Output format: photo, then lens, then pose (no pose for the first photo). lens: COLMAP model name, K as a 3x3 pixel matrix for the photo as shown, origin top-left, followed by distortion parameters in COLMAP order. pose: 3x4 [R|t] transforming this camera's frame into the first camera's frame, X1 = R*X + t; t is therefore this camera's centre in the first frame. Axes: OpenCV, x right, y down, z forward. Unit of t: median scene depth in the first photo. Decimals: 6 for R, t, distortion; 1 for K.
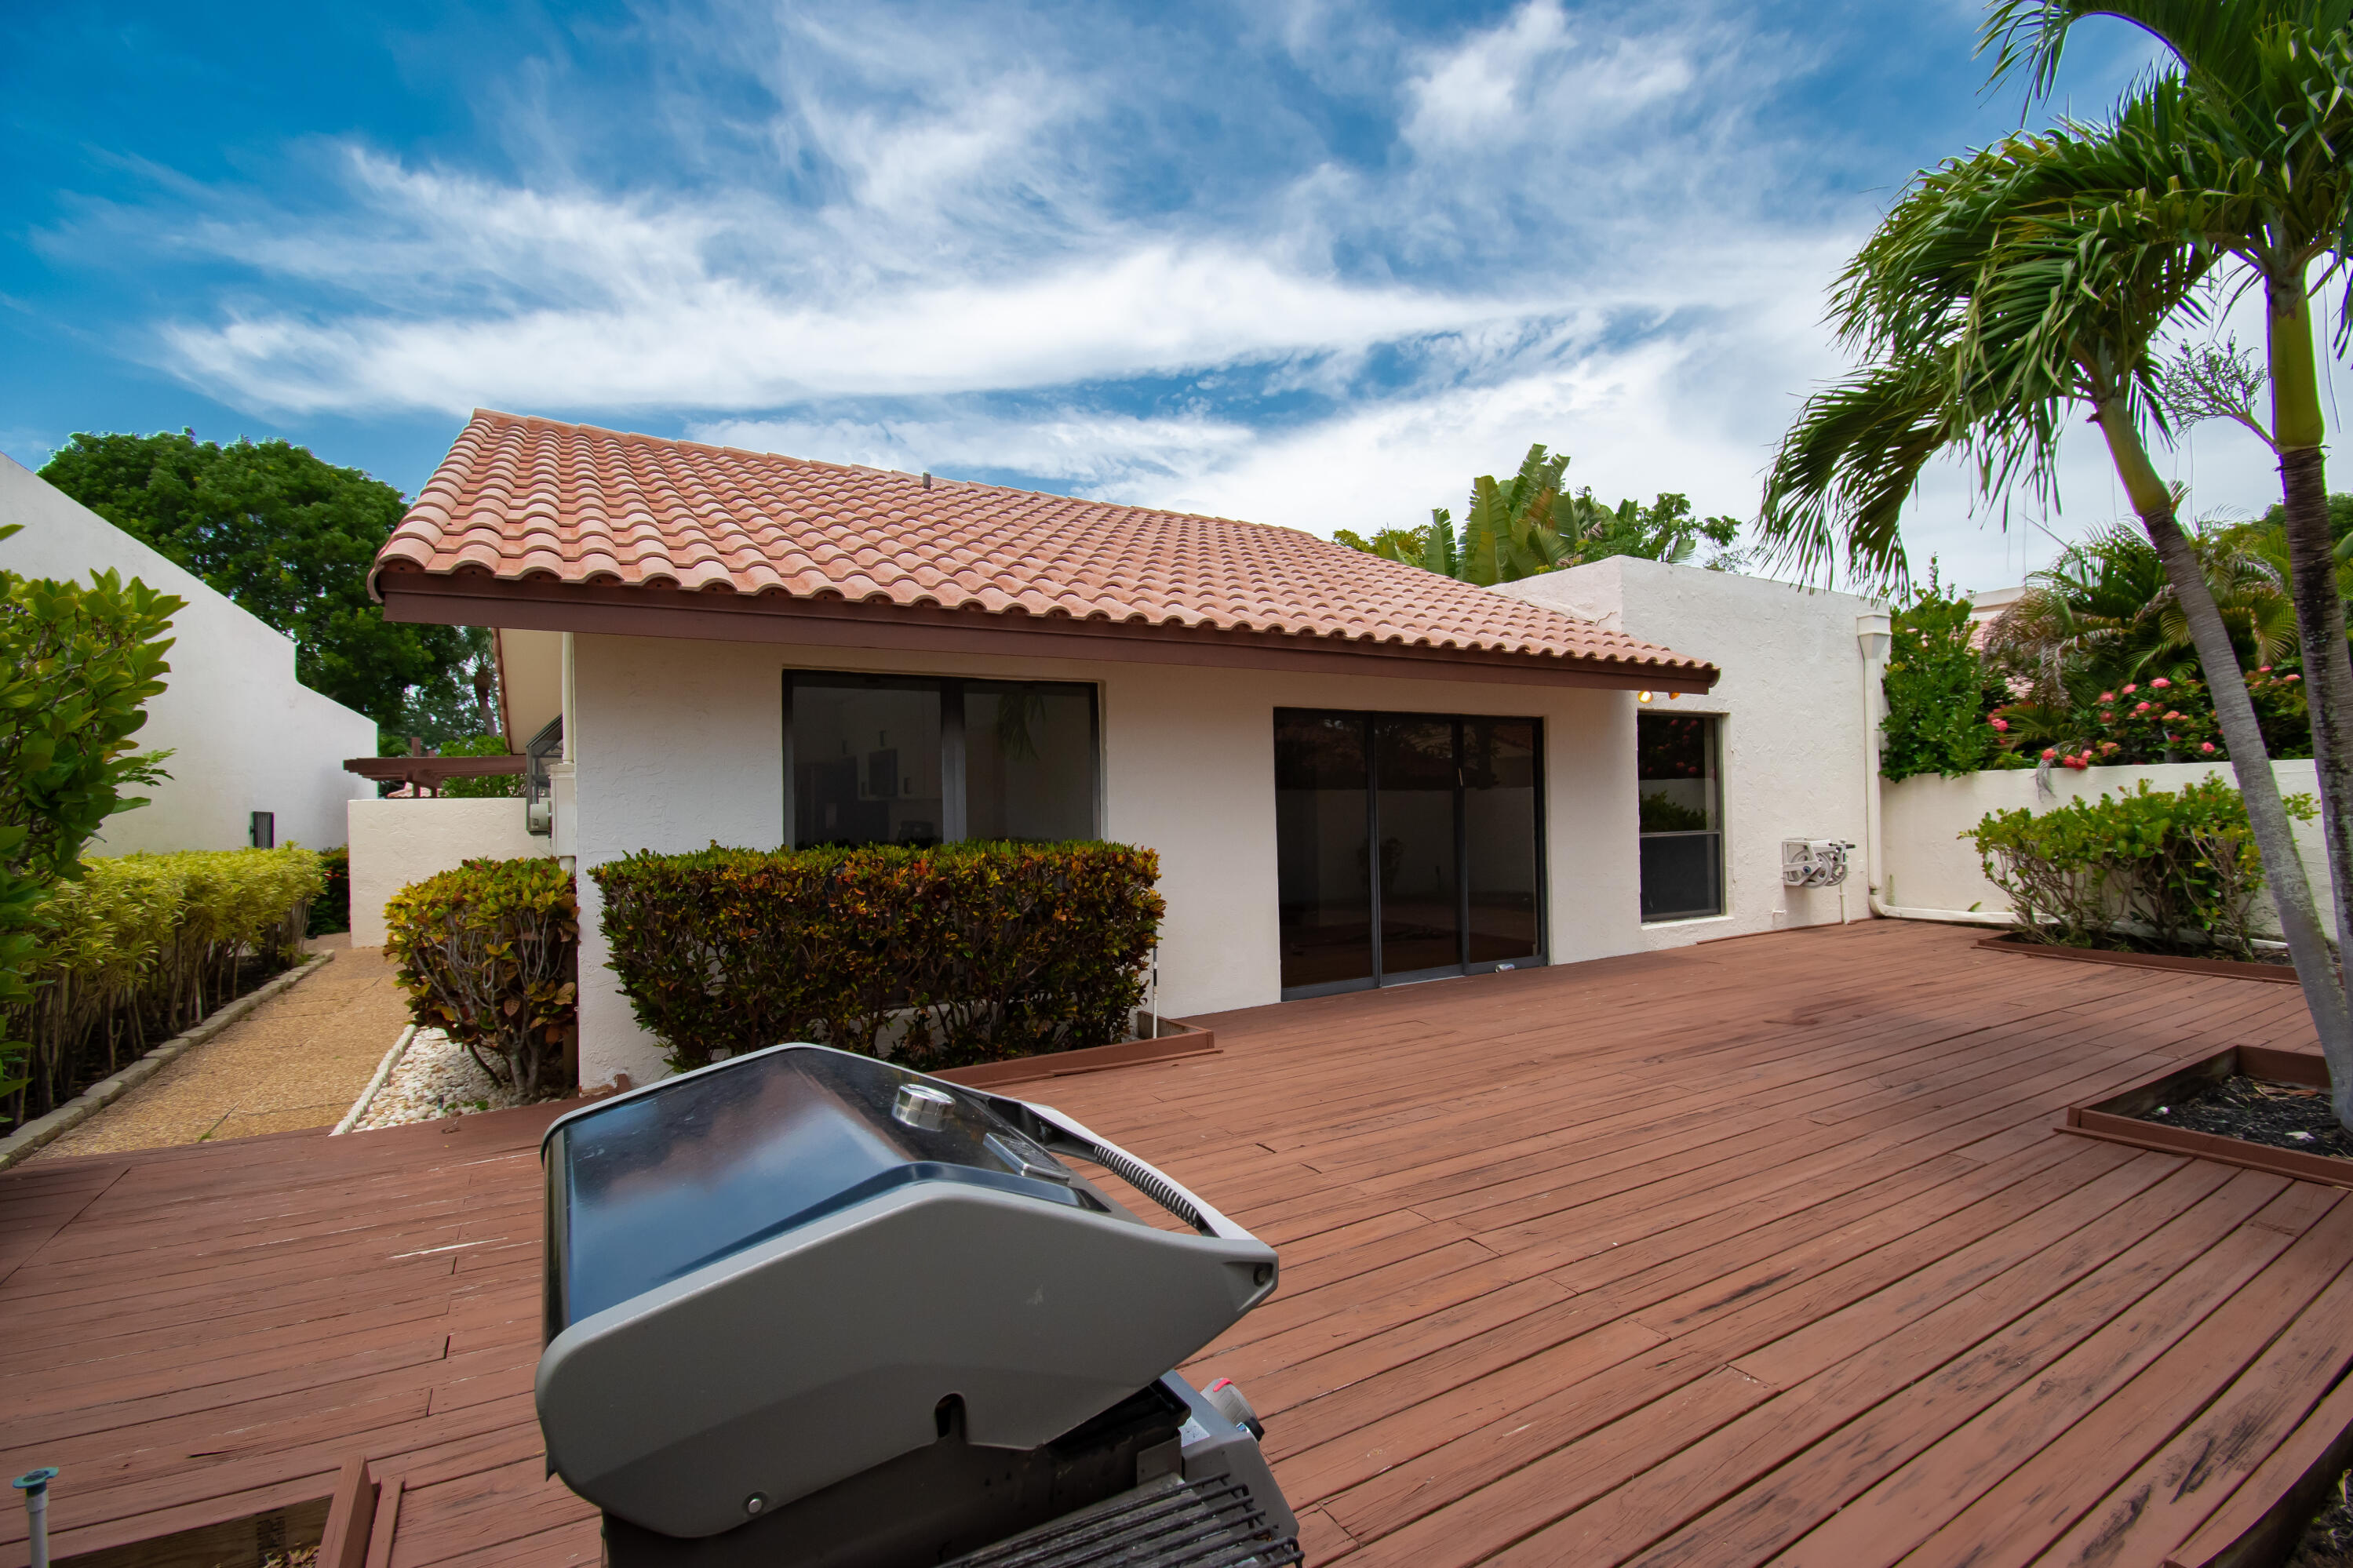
lens RADIAL K [[1039.5, 0, 1176.5], [0, 1039.5, 784.0], [0, 0, 1]] dist [0.000555, -0.016243]
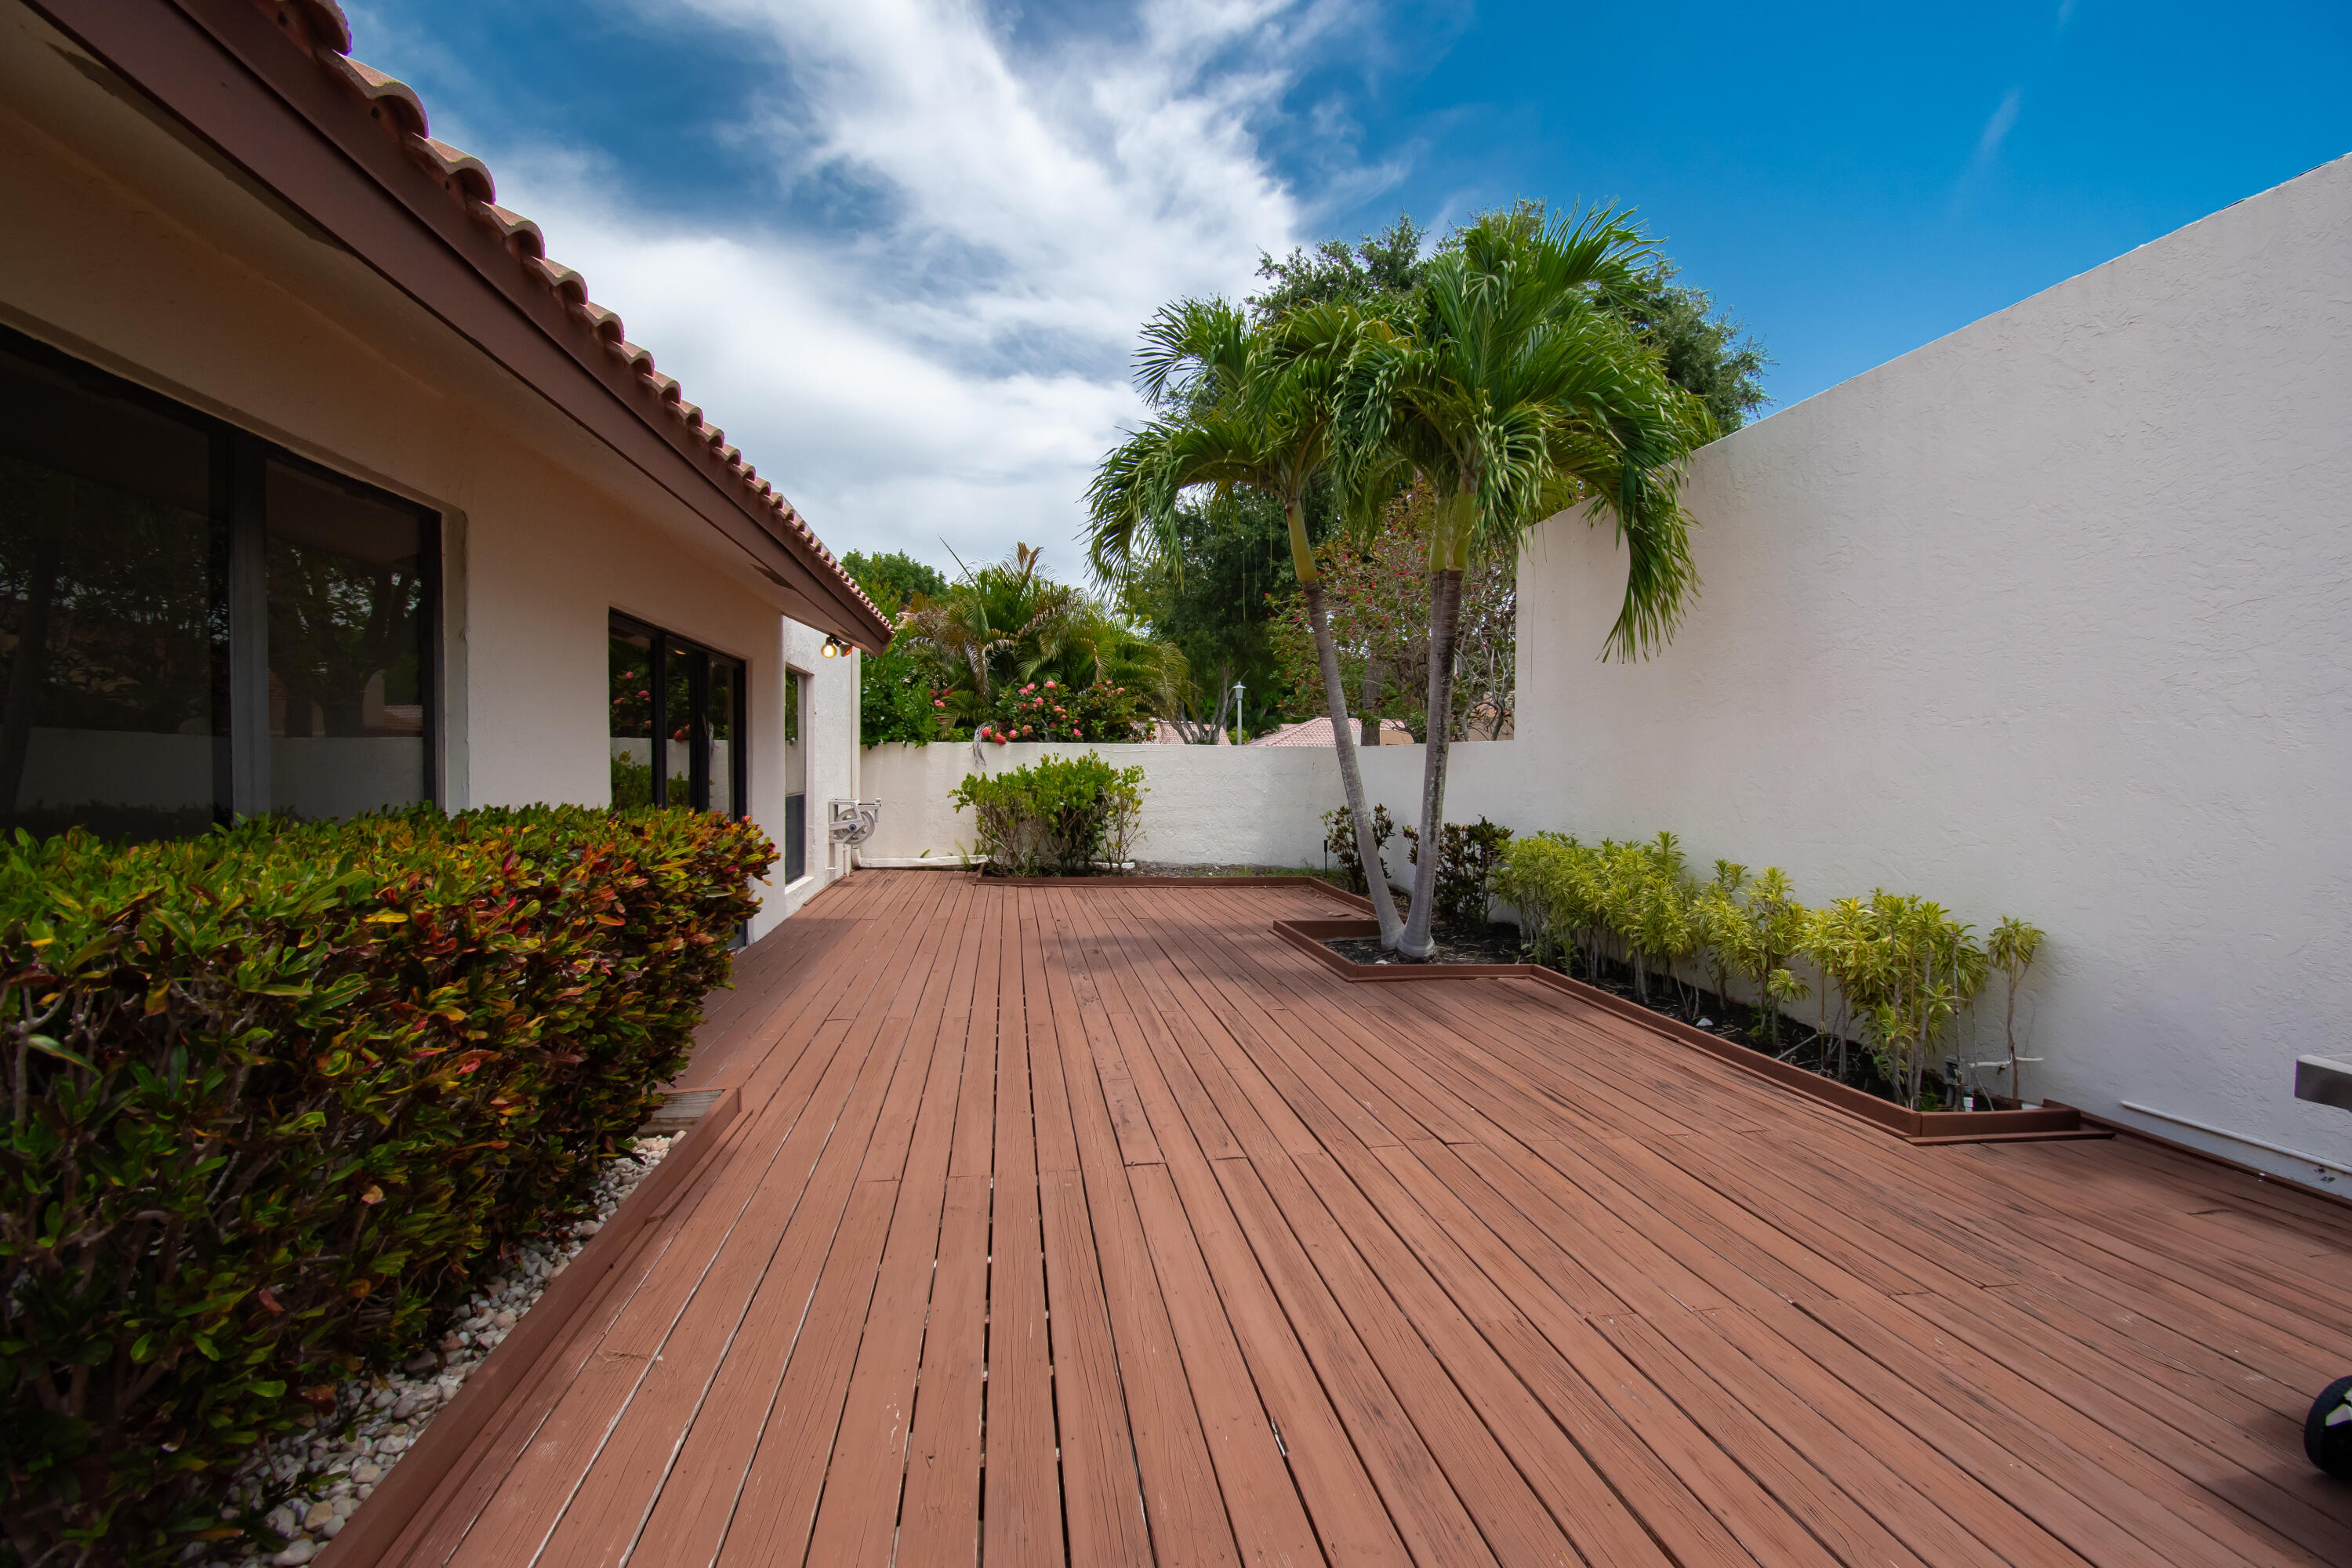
lens RADIAL K [[1039.2, 0, 1176.0], [0, 1039.2, 784.0], [0, 0, 1]] dist [0.000555, -0.016243]
pose [[0.375759, 0.002532, 0.926714, -0.640422], [-0.030171, 0.999500, 0.009502, 0.039497], [-0.926226, -0.031531, 0.375648, 0.651833]]
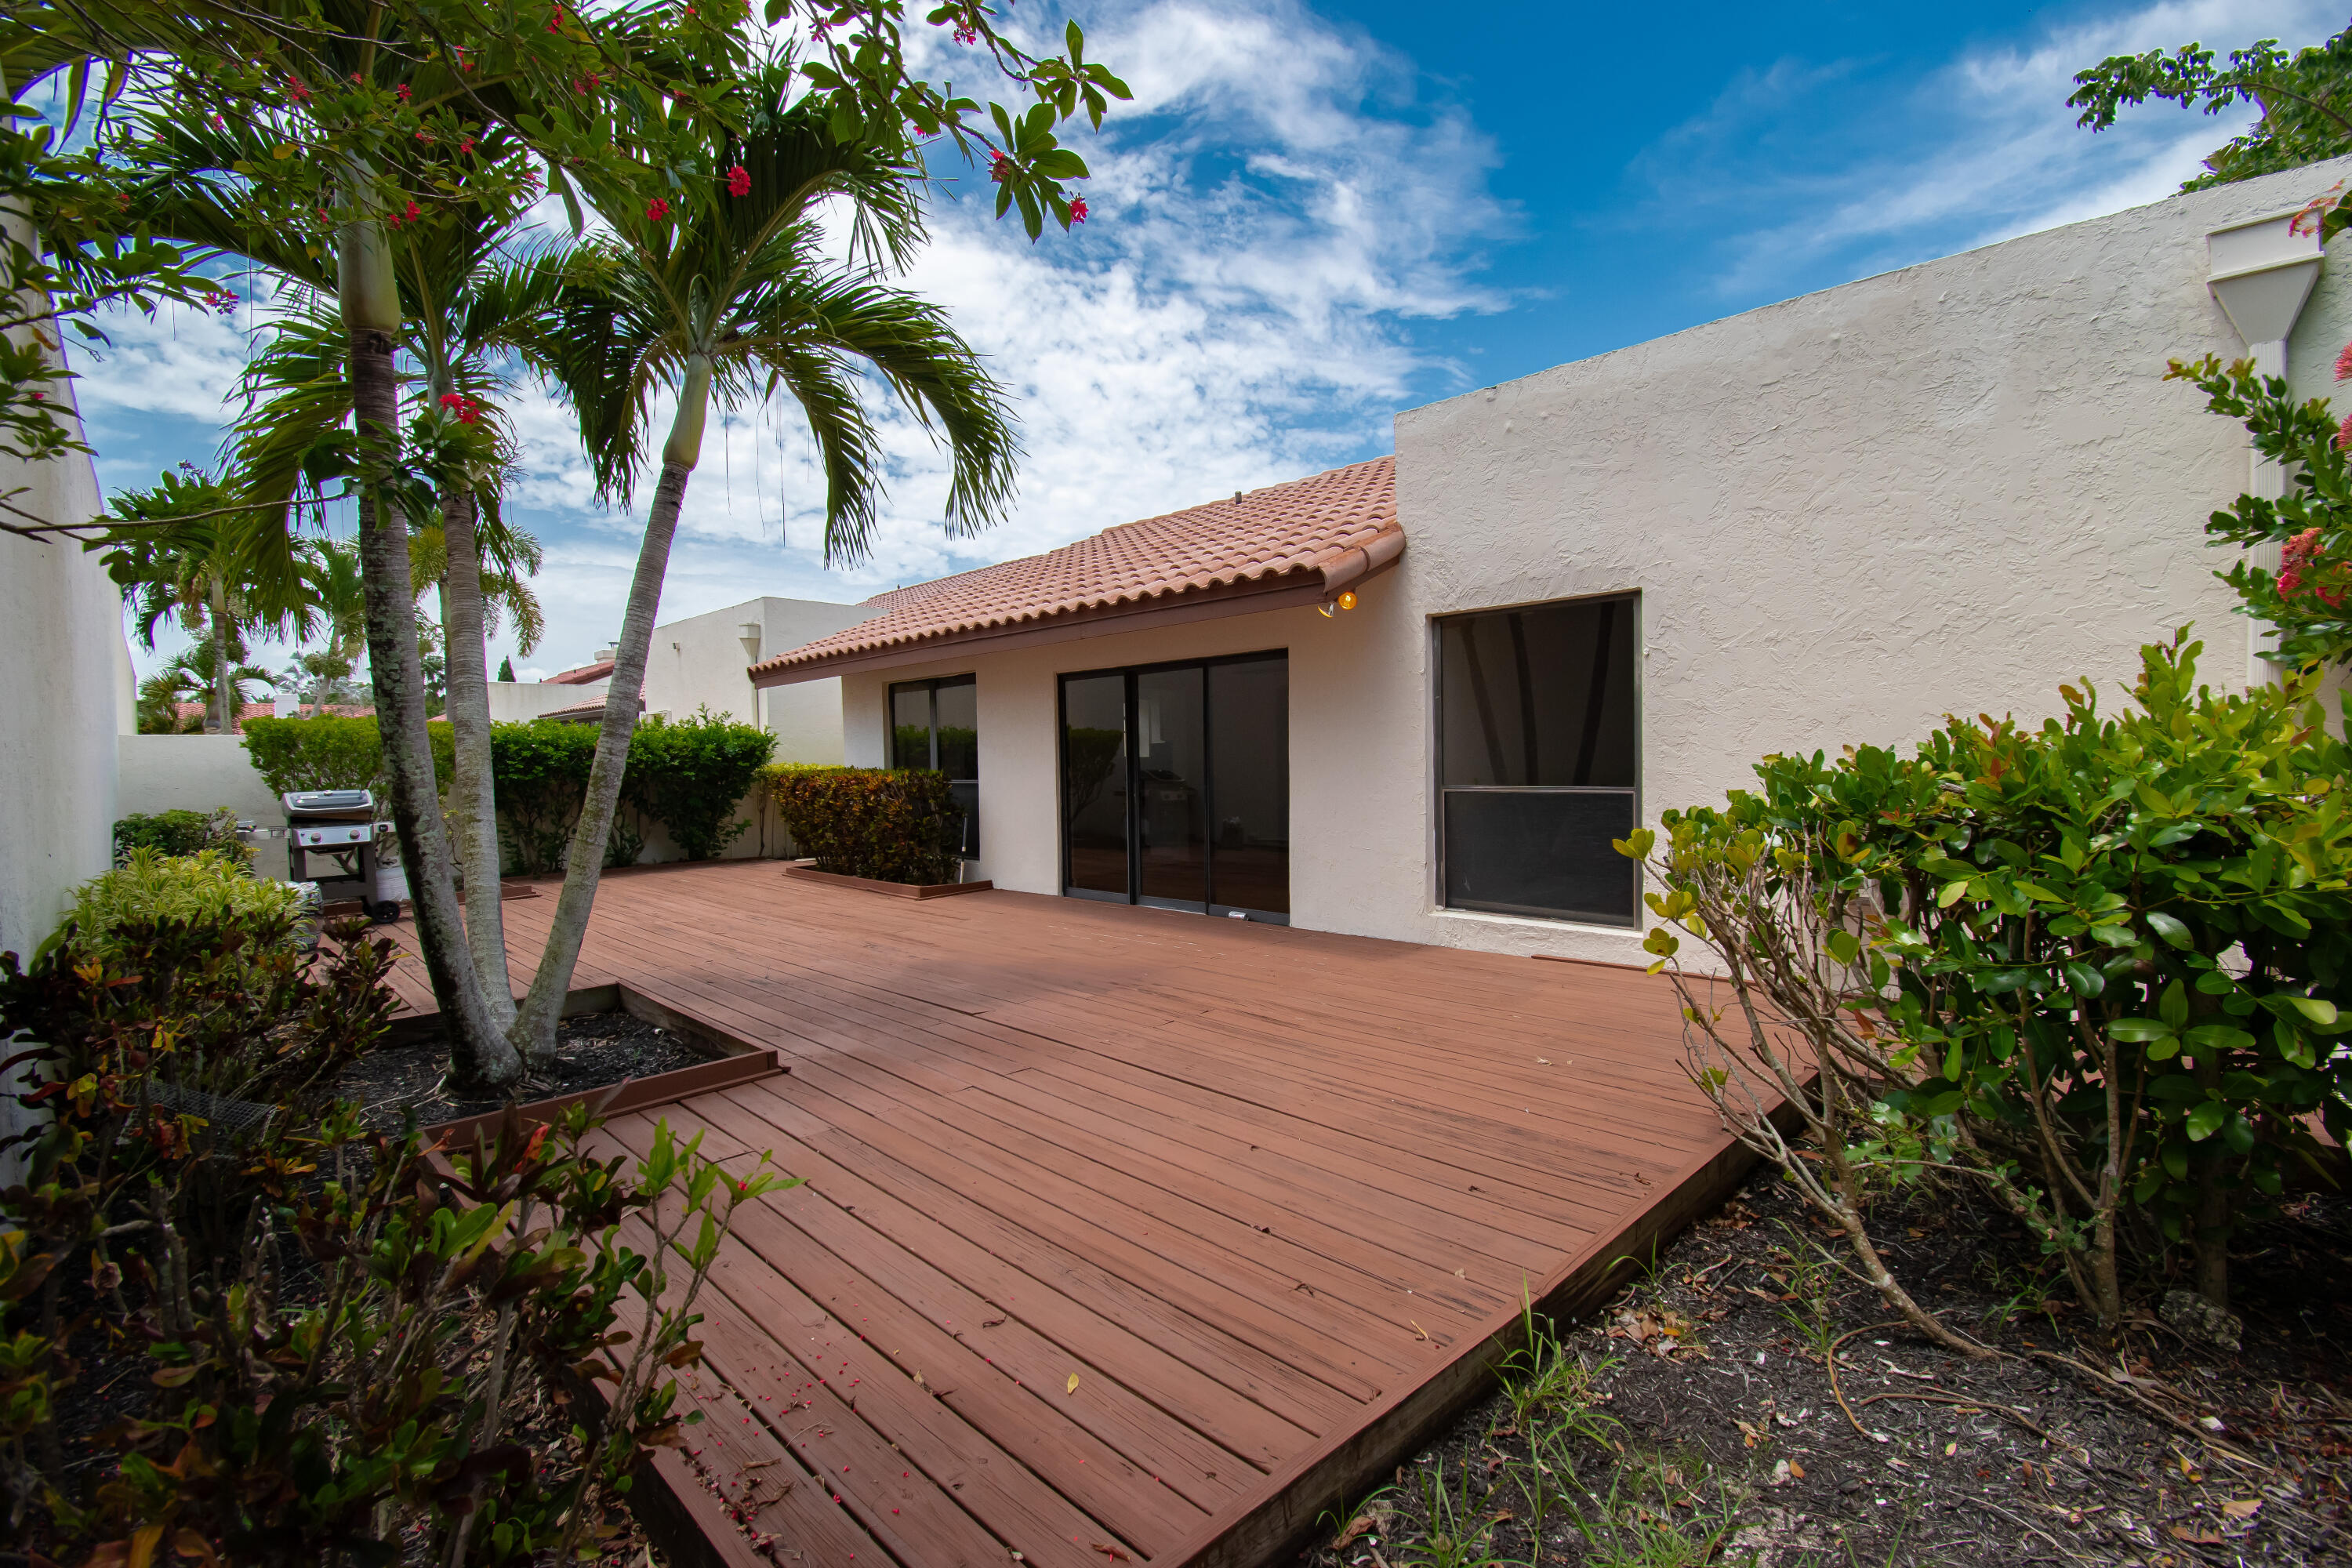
lens RADIAL K [[1039.2, 0, 1176.0], [0, 1039.2, 784.0], [0, 0, 1]] dist [0.000555, -0.016243]
pose [[0.262364, 0.043306, -0.963997, 2.261330], [0.040992, 0.997591, 0.055972, -0.001965], [0.964098, -0.054201, 0.259956, 1.294932]]
